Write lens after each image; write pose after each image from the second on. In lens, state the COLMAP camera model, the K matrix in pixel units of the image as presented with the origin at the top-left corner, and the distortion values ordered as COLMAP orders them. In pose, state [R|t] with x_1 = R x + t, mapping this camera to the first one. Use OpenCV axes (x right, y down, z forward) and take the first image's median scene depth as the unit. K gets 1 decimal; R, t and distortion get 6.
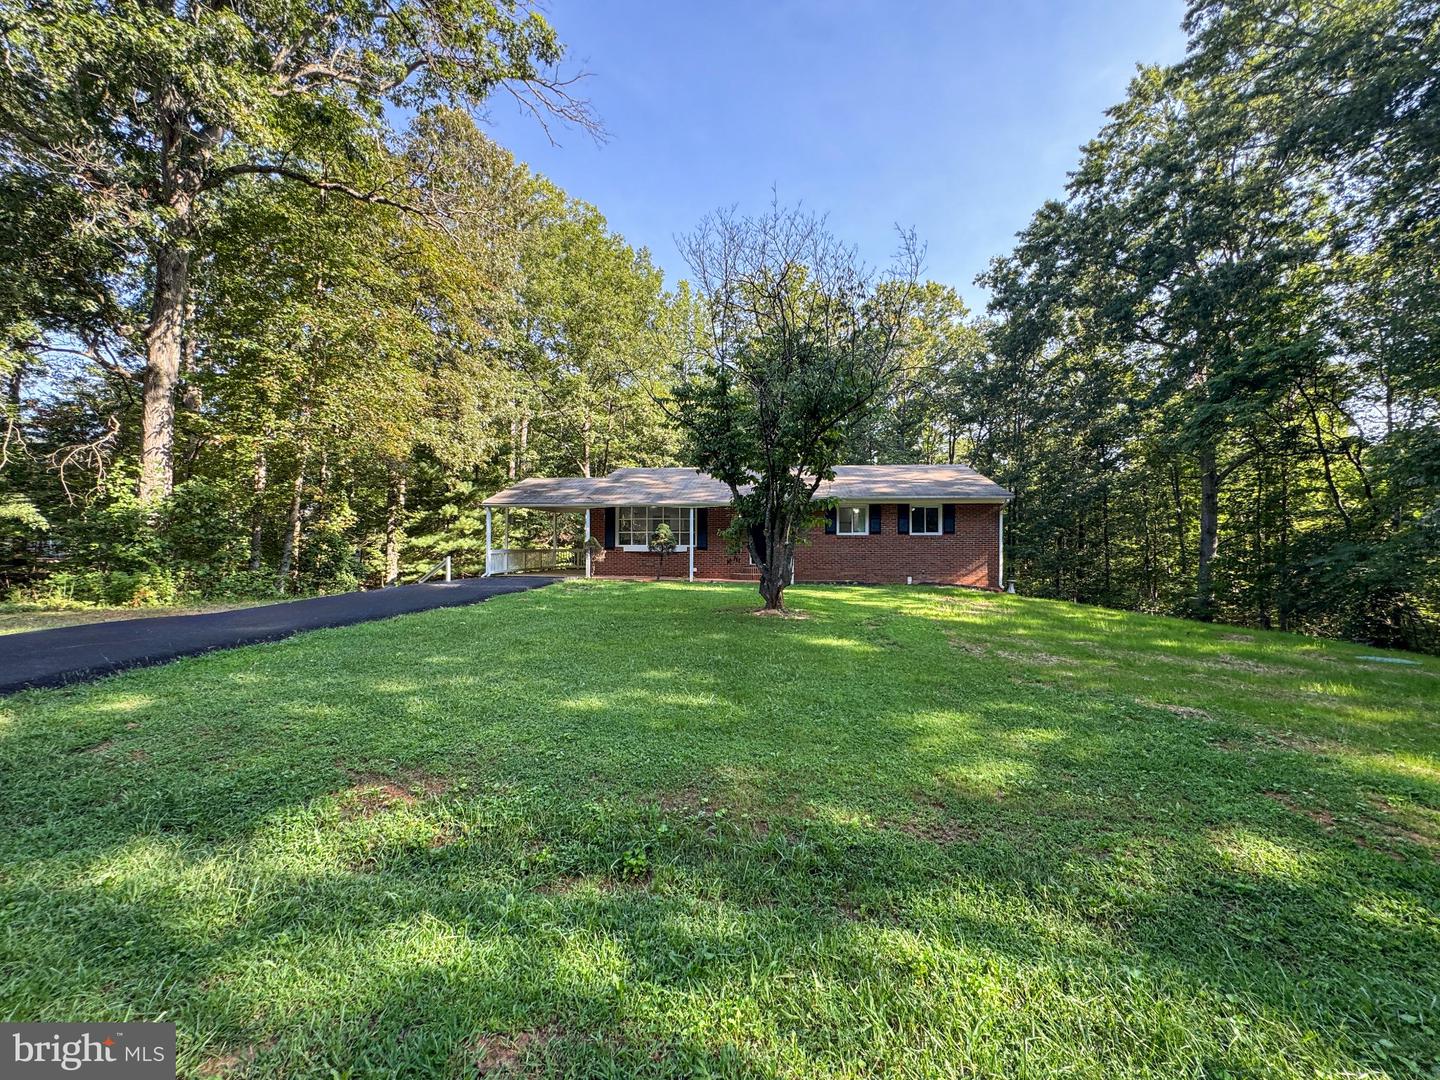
lens RADIAL K [[570.5, 0, 717.1], [0, 570.5, 543.4], [0, 0, 1]] dist [-0.001519, 0.000527]
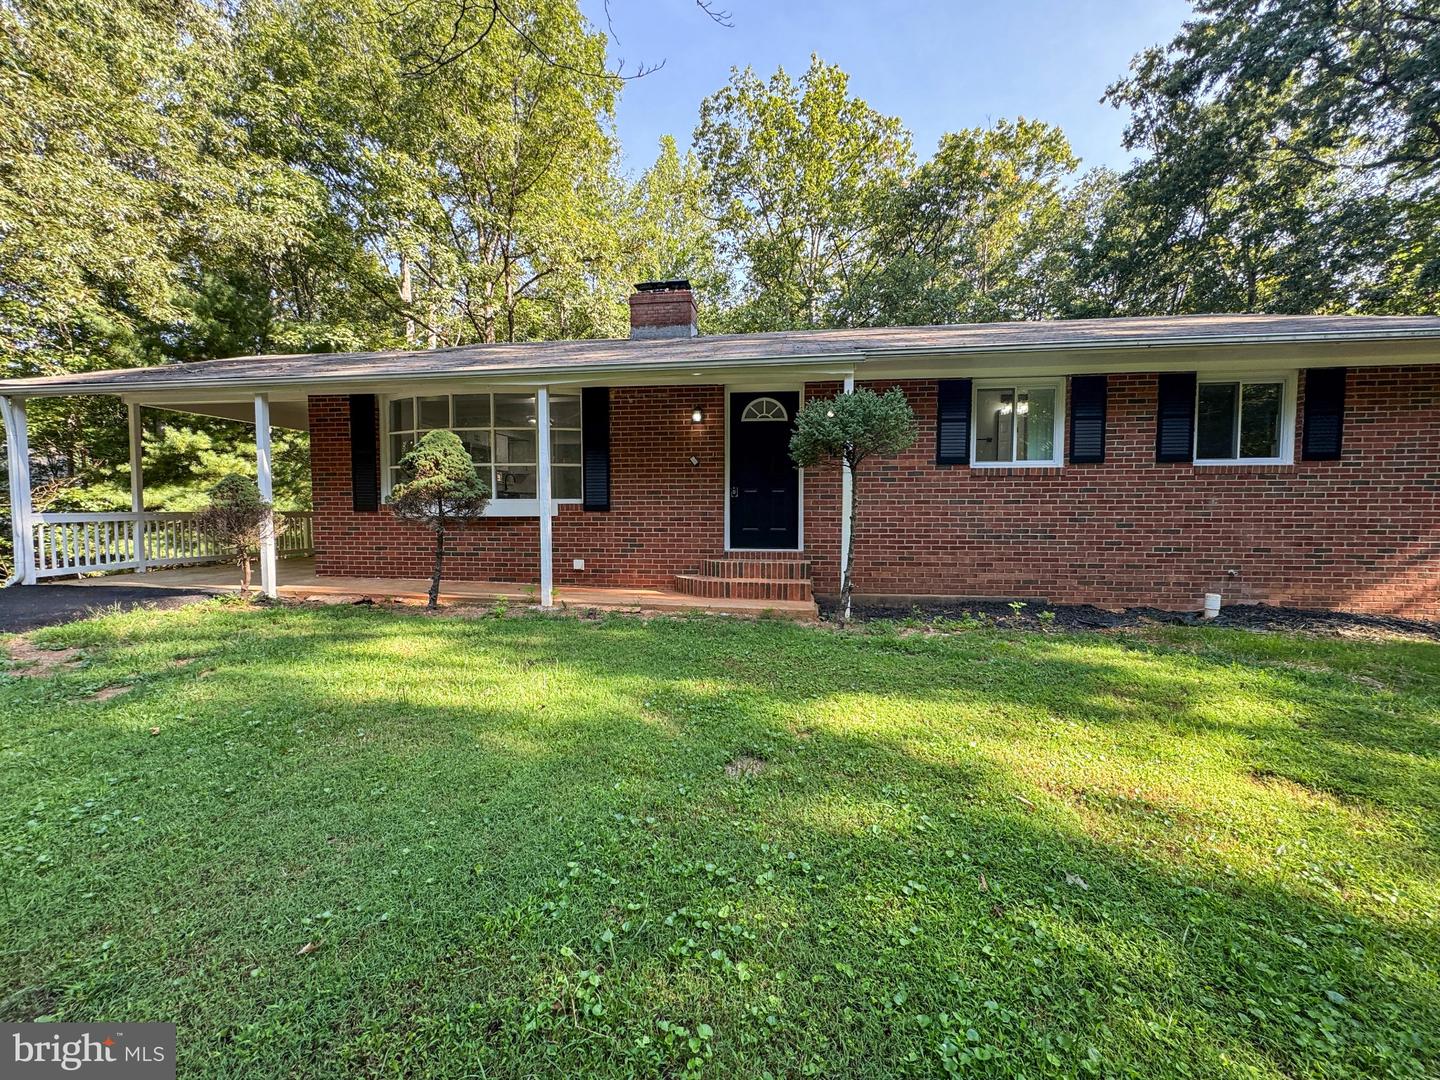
lens RADIAL K [[570.5, 0, 723.0], [0, 570.5, 539.2], [0, 0, 1]] dist [-0.001519, 0.000527]
pose [[0.999653, -0.003206, -0.026157, 0.047059], [0.004727, 0.998288, 0.058298, 0.005249], [0.025926, -0.058401, 0.997956, 0.441871]]
